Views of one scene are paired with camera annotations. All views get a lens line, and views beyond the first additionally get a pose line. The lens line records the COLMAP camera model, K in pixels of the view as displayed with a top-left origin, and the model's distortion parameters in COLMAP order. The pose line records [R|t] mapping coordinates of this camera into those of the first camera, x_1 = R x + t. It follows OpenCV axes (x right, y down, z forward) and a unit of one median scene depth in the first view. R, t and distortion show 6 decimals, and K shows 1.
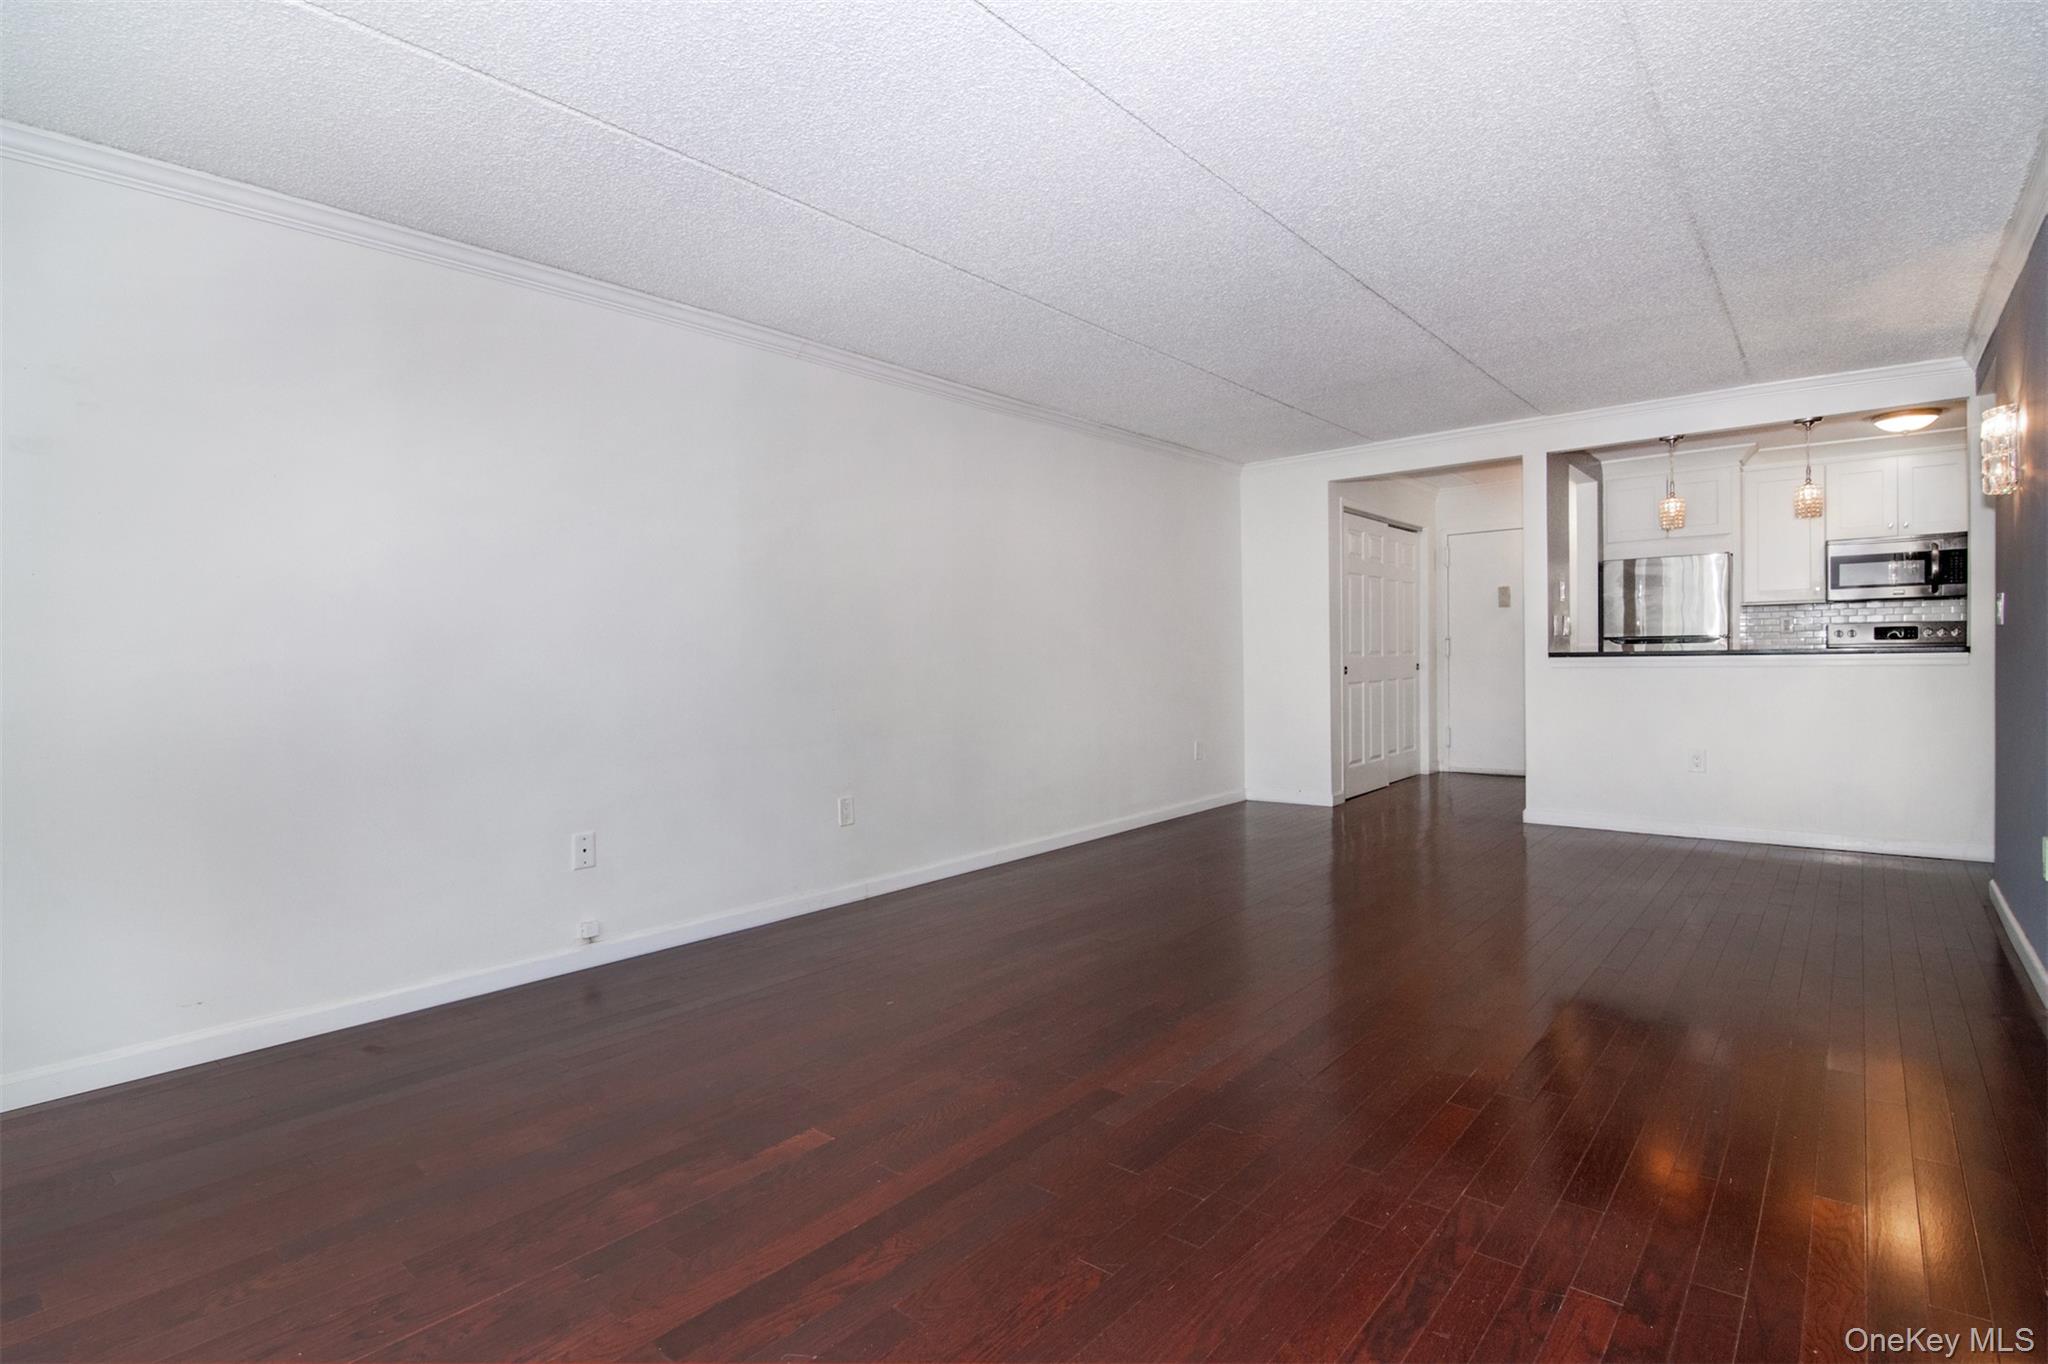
lens RADIAL K [[996.5, 0, 1034.9], [0, 996.5, 661.8], [0, 0, 1]] dist [-0.010416, -0.012741]
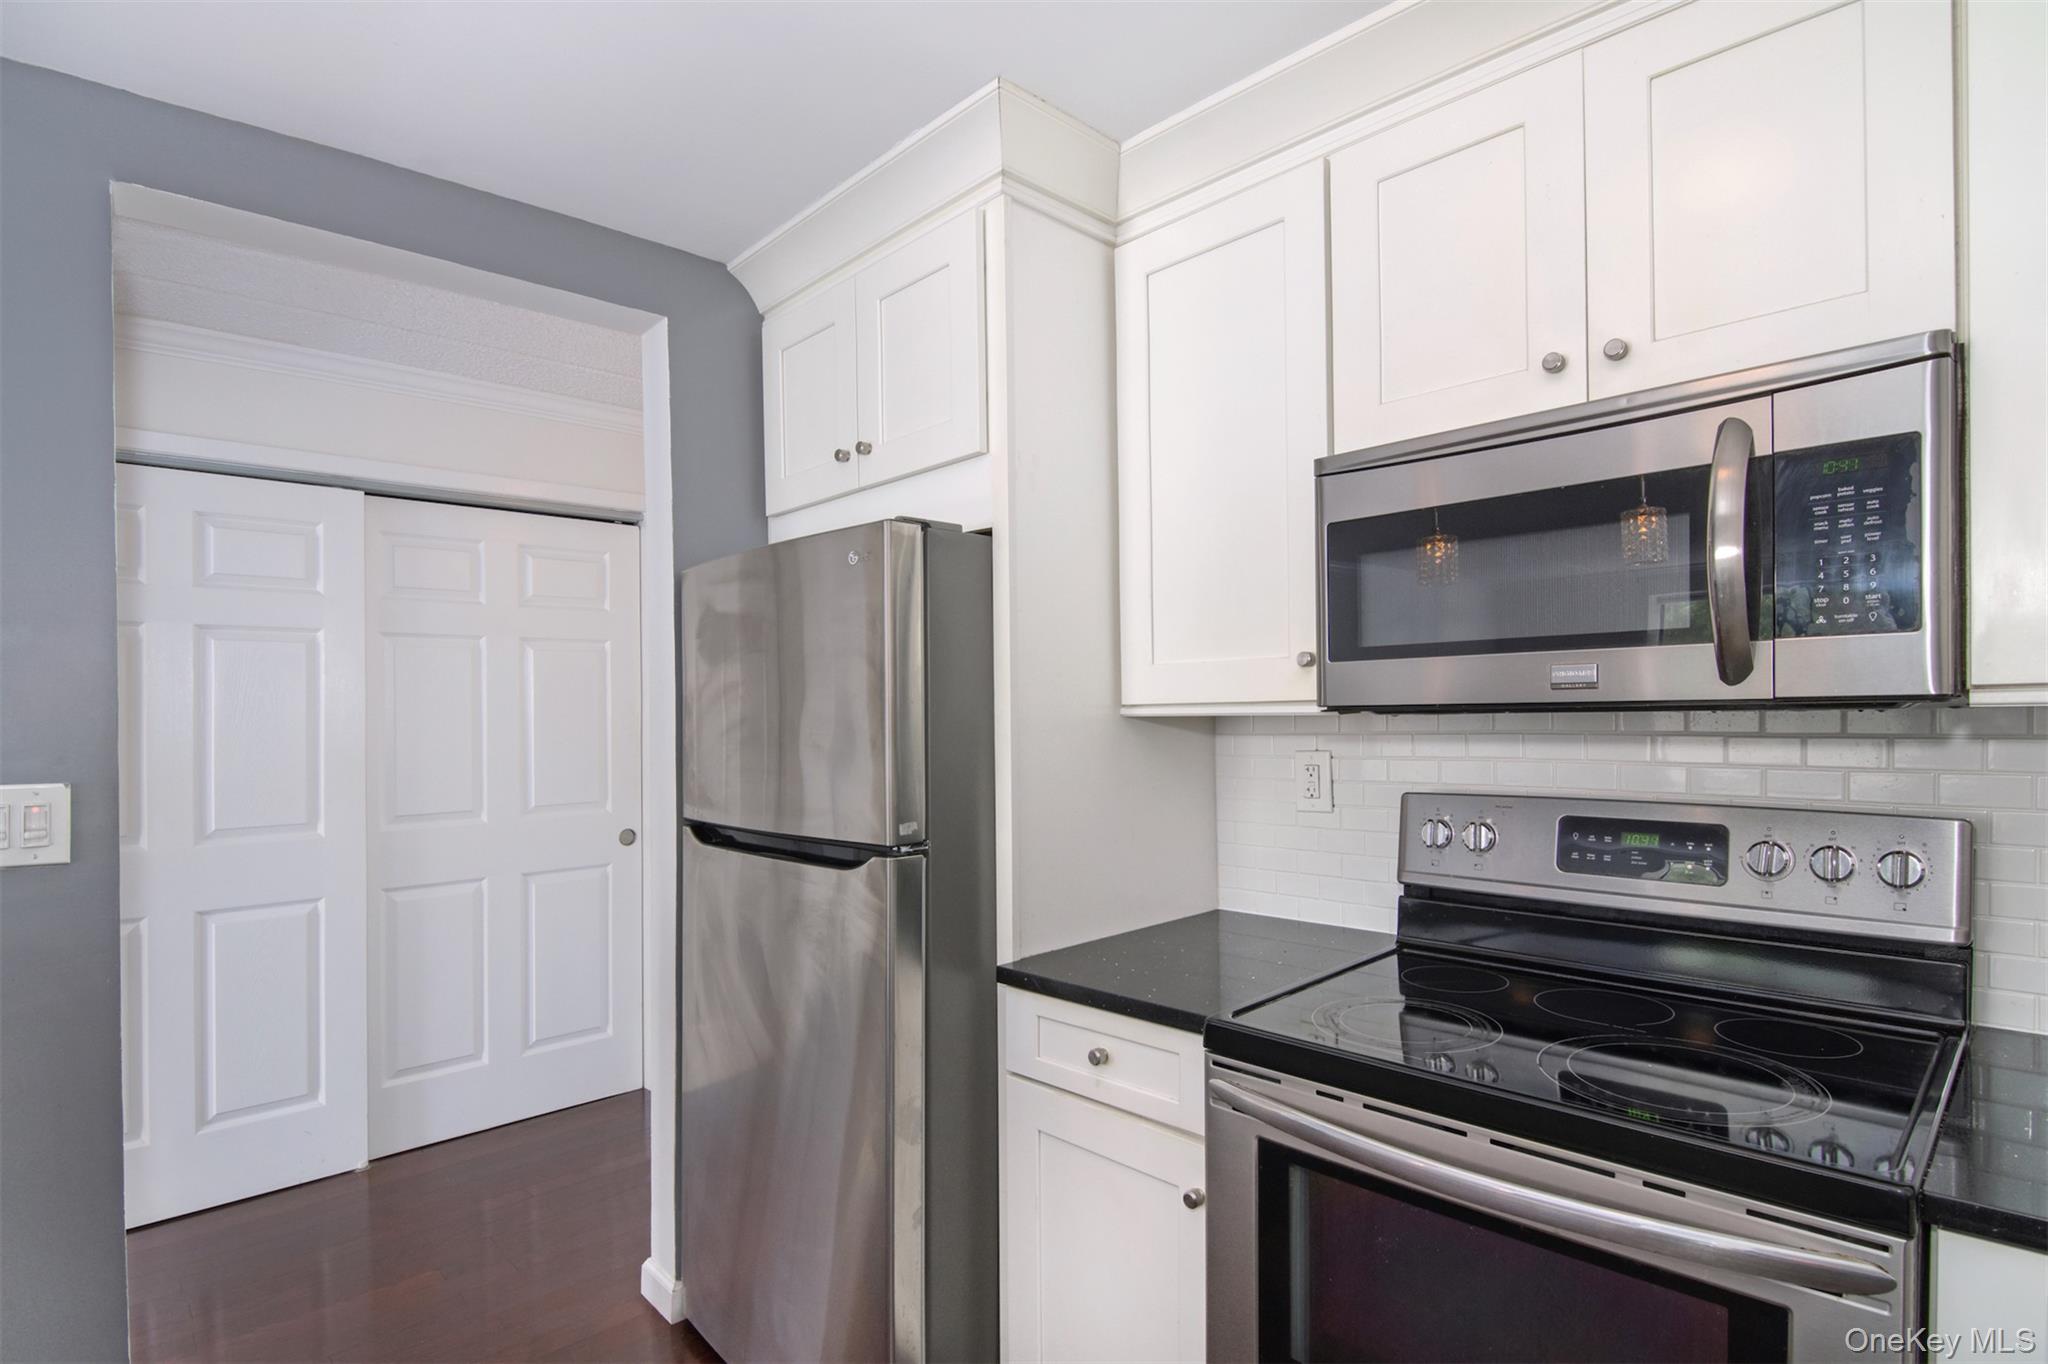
lens RADIAL K [[1022.6, 0, 1025.1], [0, 1022.6, 701.5], [0, 0, 1]] dist [-0.002194, -0.035750]
pose [[0.992578, 0.003564, -0.121558, 0.788748], [-0.005095, 0.999912, -0.012287, -0.062269], [0.121504, 0.012815, 0.992508, 0.771387]]
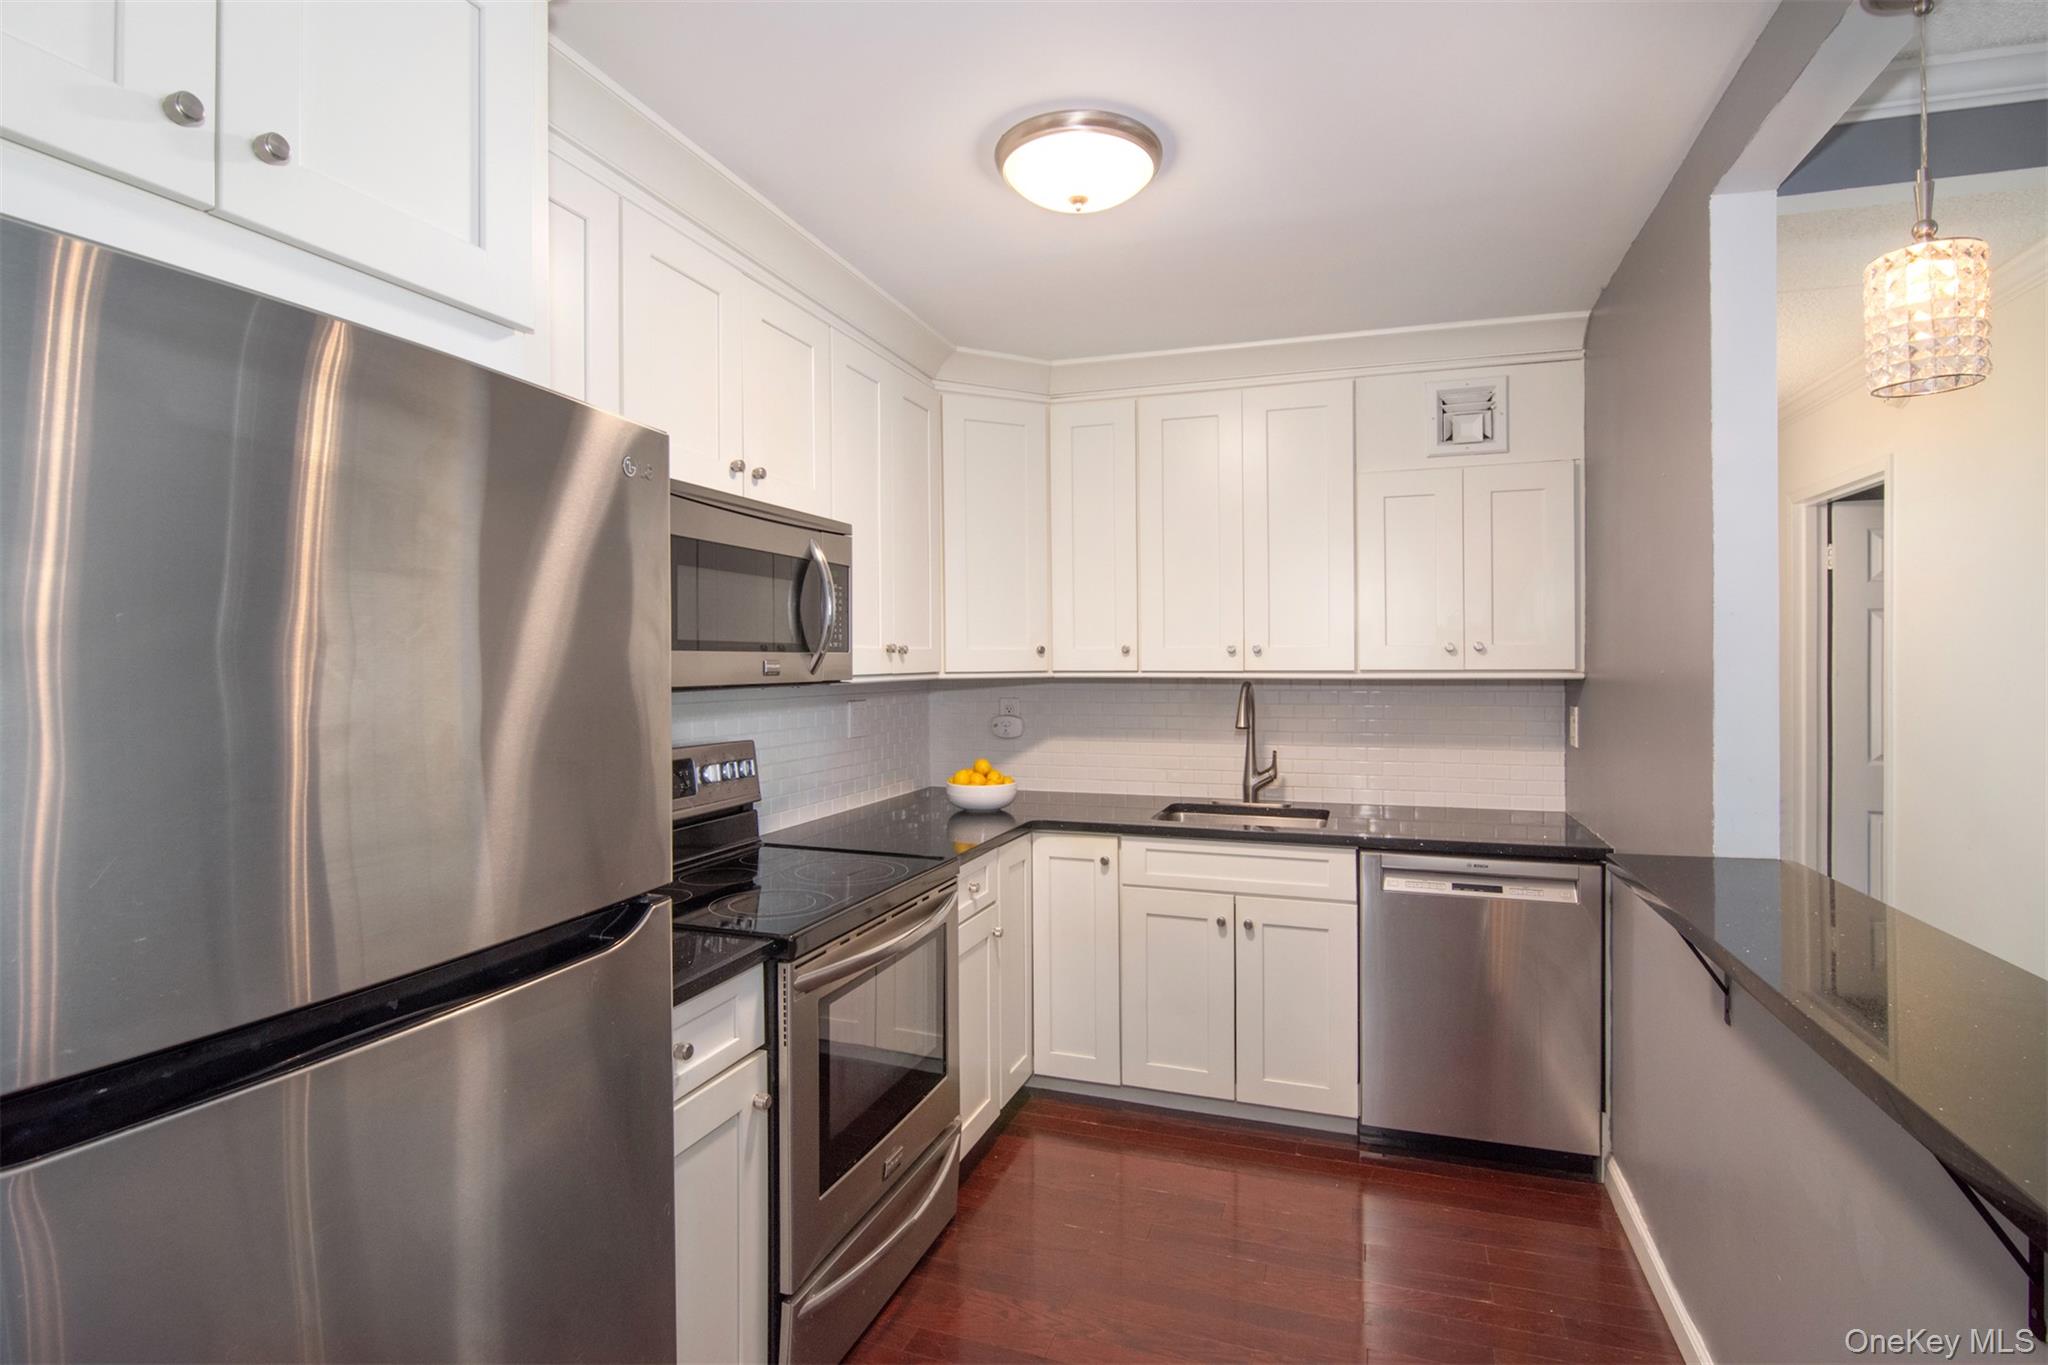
lens RADIAL K [[996.5, 0, 1034.9], [0, 996.5, 662.3], [0, 0, 1]] dist [-0.010416, -0.012741]
pose [[-0.353687, 0.020215, 0.935145, 0.520401], [0.014311, 0.999766, -0.016199, -0.065704], [-0.935254, 0.007654, -0.353894, 1.032999]]
